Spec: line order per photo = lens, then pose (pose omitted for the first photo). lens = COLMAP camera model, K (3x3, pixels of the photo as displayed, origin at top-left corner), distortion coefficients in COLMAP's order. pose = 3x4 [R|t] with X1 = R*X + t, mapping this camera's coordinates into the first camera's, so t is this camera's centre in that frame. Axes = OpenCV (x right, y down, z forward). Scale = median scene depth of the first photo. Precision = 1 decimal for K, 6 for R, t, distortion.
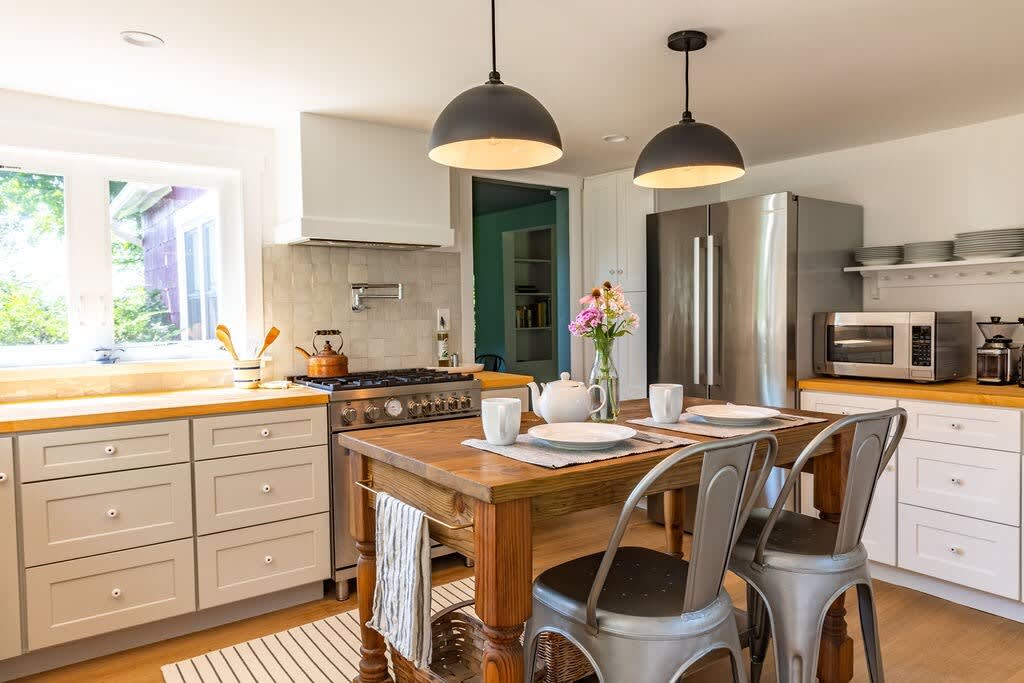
lens RADIAL K [[681.2, 0, 521.5], [0, 681.2, 342.7], [0, 0, 1]] dist [-0.006462, 0.000089]
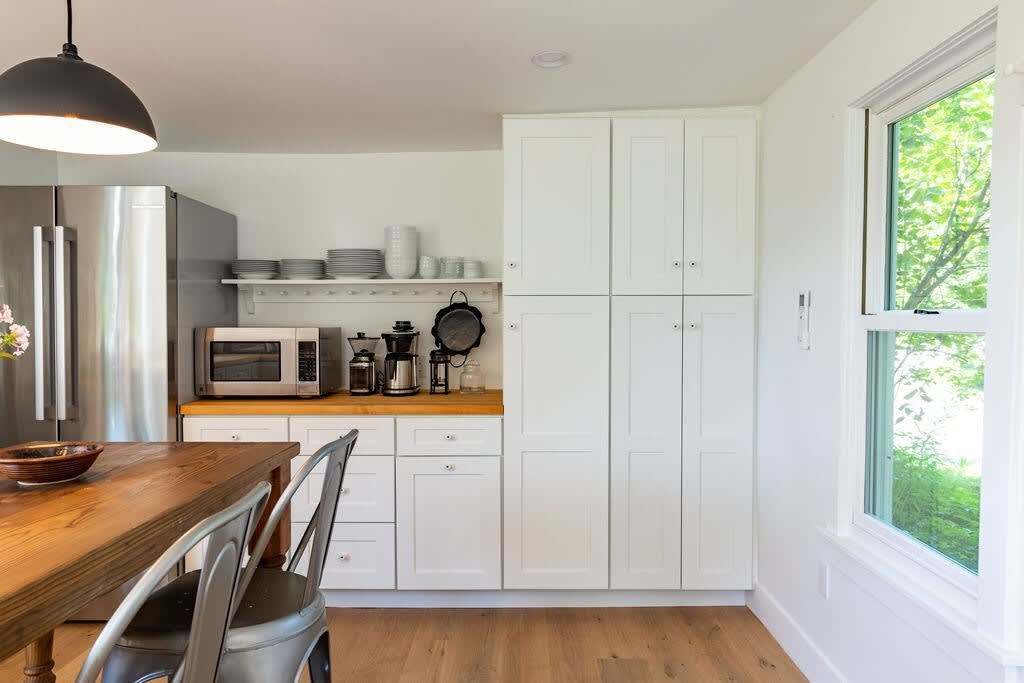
lens RADIAL K [[681.2, 0, 506.0], [0, 681.2, 339.1], [0, 0, 1]] dist [-0.006462, 0.000089]
pose [[0.605119, -0.002556, 0.796131, -0.033170], [0.025938, 0.999527, -0.016505, -0.003534], [-0.795712, 0.030637, 0.604900, 0.144464]]
